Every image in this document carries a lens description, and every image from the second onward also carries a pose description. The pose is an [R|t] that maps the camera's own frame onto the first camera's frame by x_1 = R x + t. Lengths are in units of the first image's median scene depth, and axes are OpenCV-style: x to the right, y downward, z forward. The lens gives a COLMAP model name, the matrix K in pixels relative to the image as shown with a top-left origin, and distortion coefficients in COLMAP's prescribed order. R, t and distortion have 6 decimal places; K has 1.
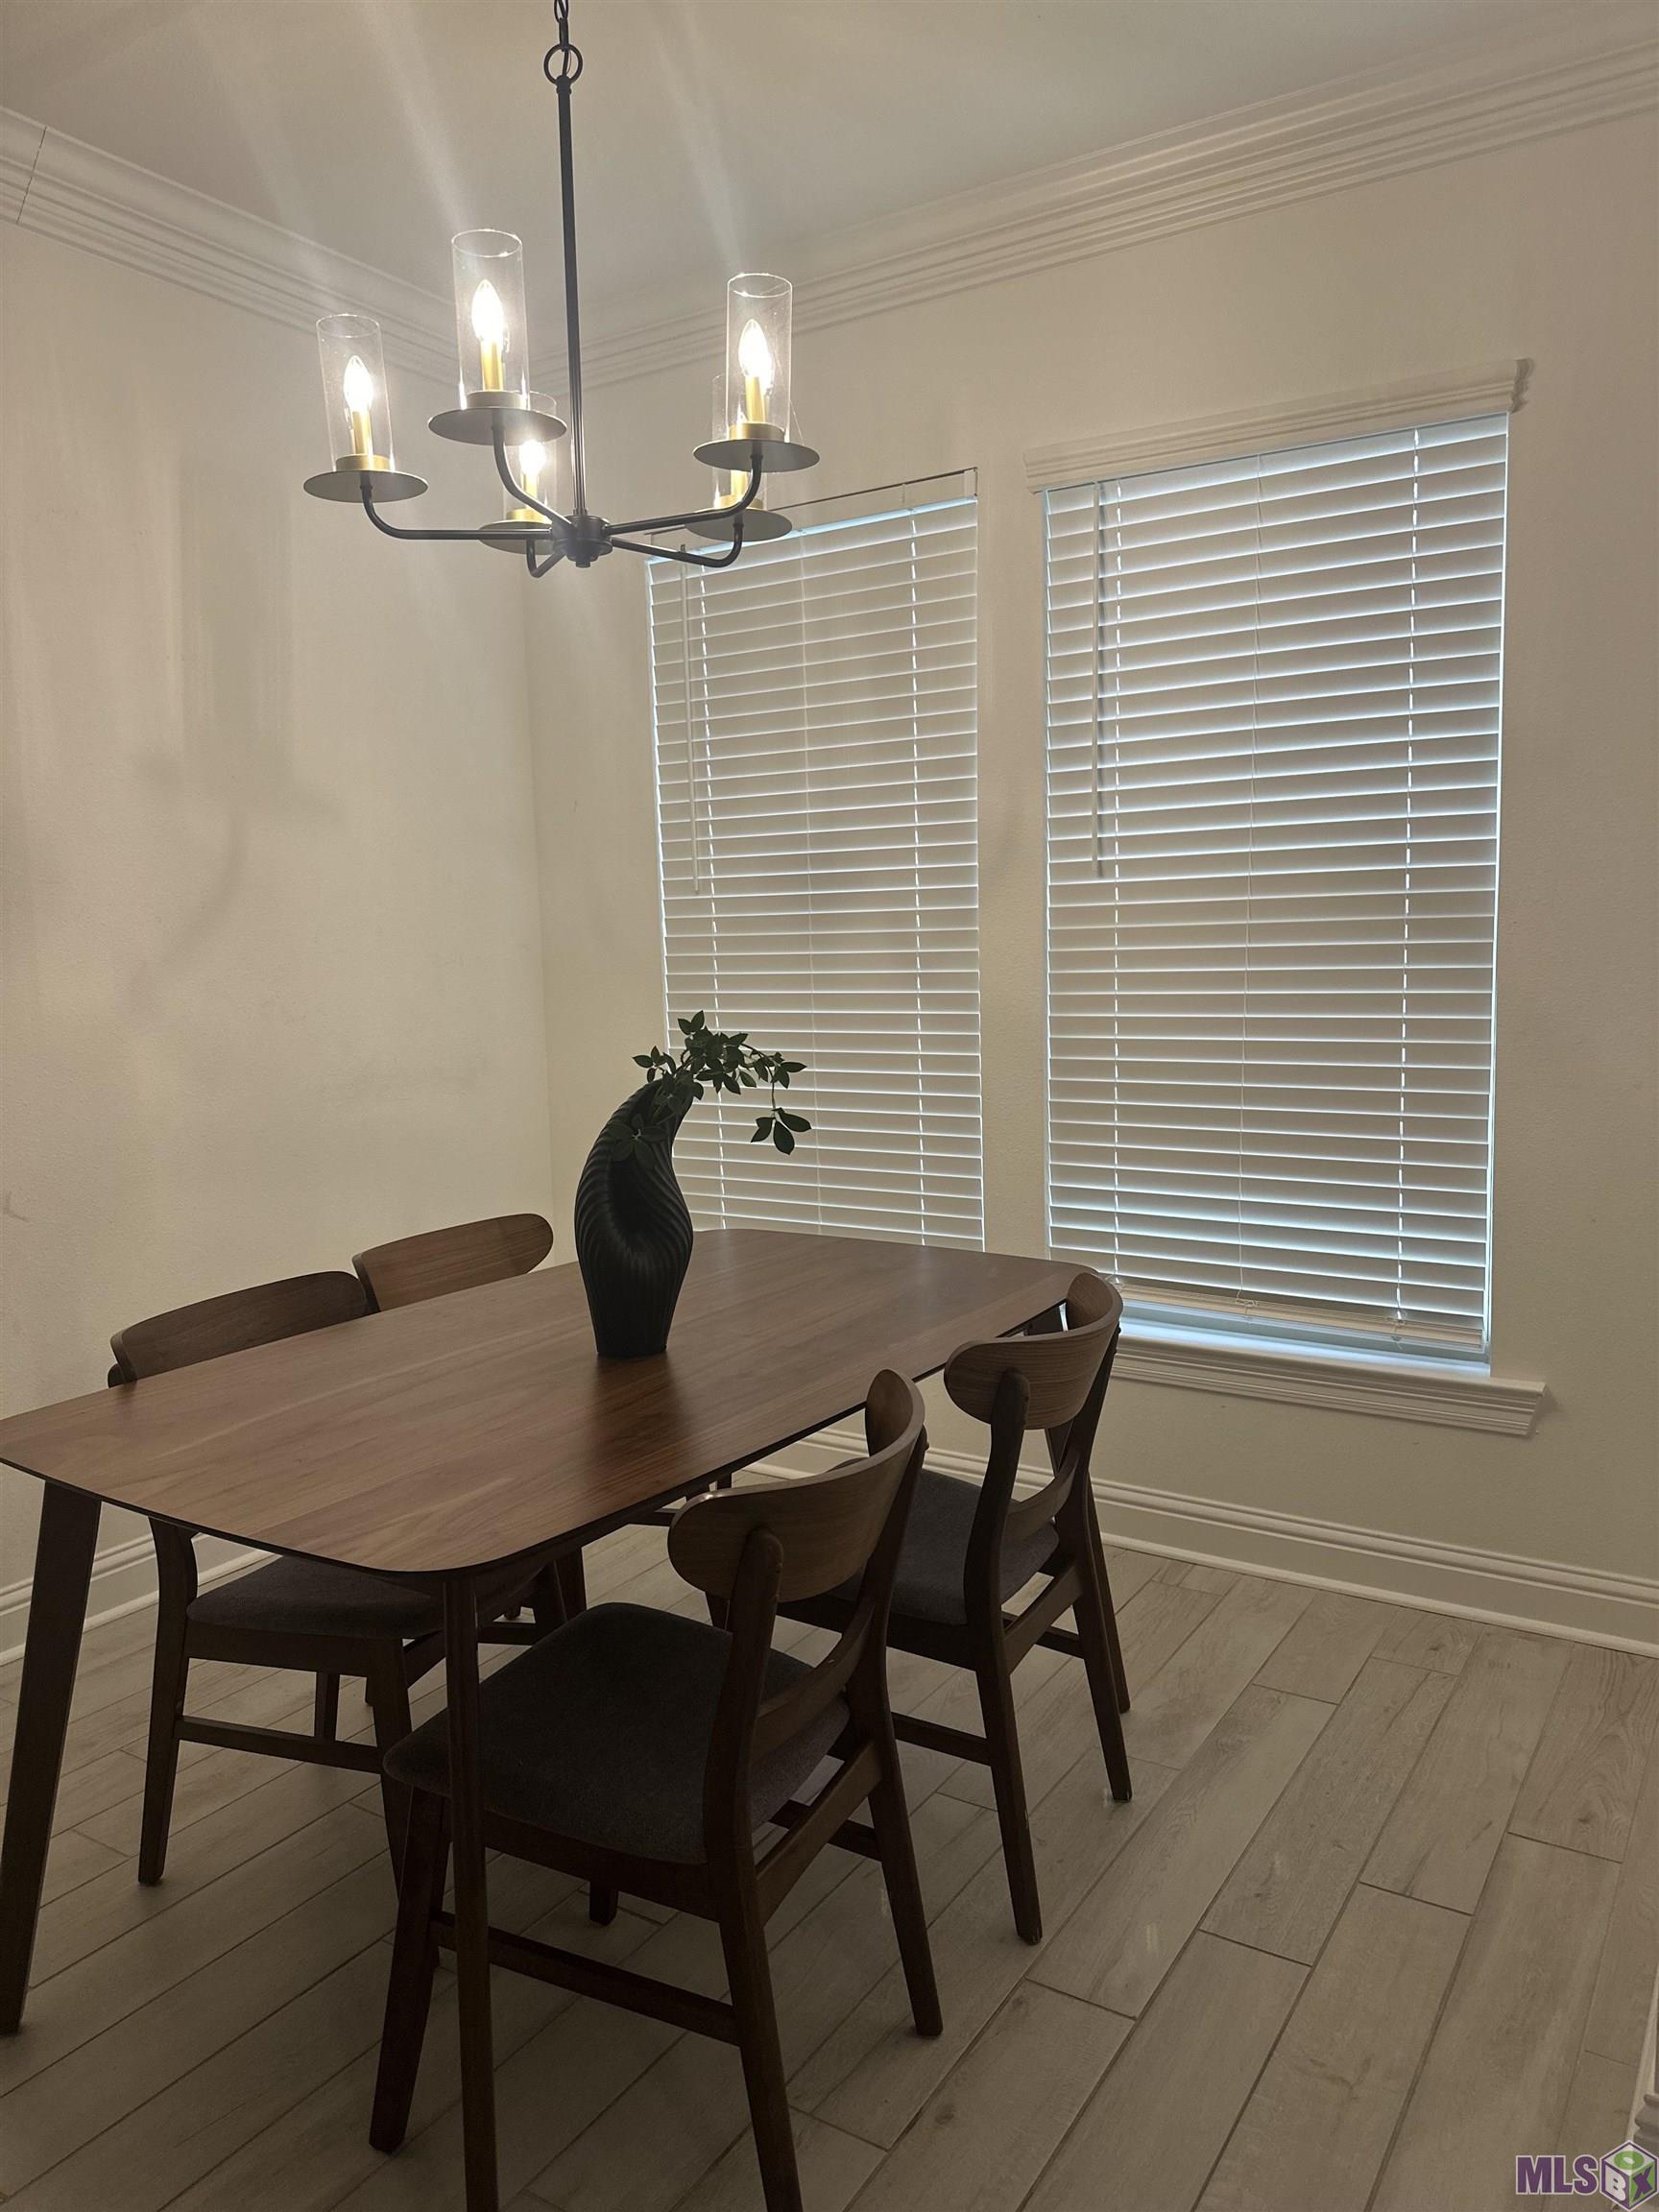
lens RADIAL K [[1553.7, 0, 851.7], [0, 1553.7, 1108.2], [0, 0, 1]] dist [0.004042, -0.011456]
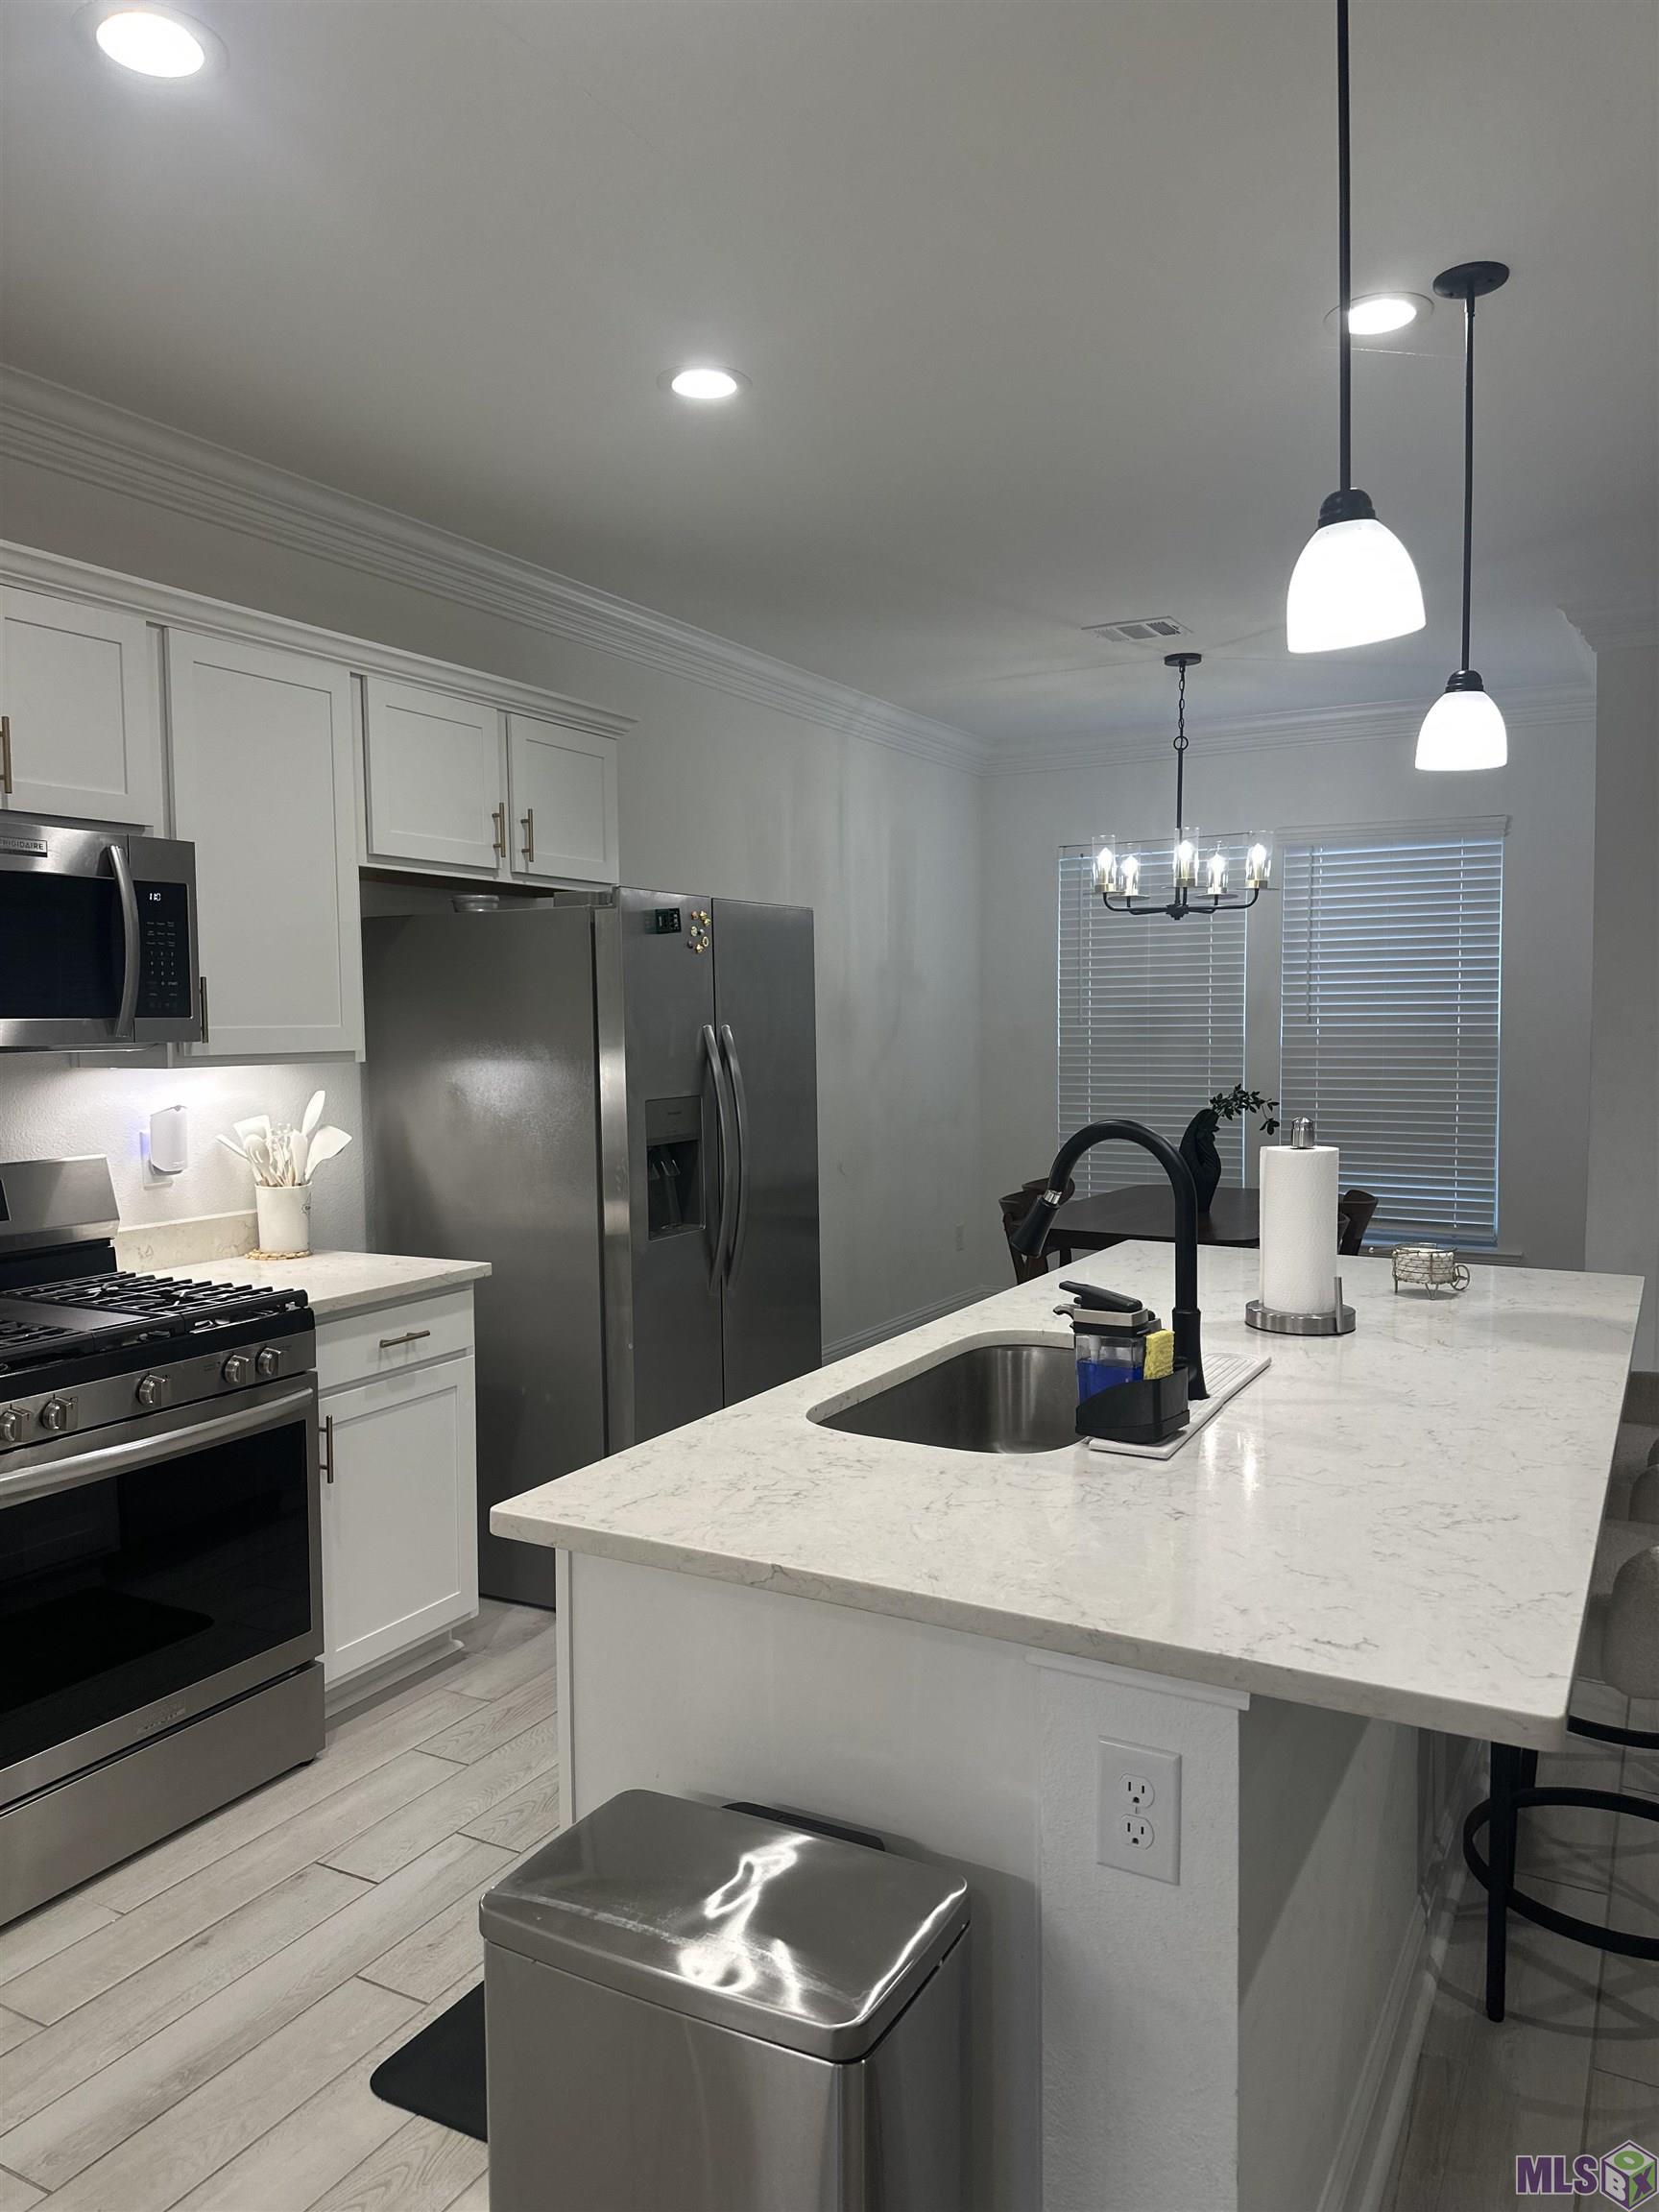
lens RADIAL K [[1553.7, 0, 821.6], [0, 1553.7, 1095.9], [0, 0, 1]] dist [0.004042, -0.011456]
pose [[0.999091, 0.012222, 0.040838, -0.655989], [-0.009847, 0.998276, -0.057859, 0.087885], [-0.041475, 0.057404, 0.997489, -1.205001]]
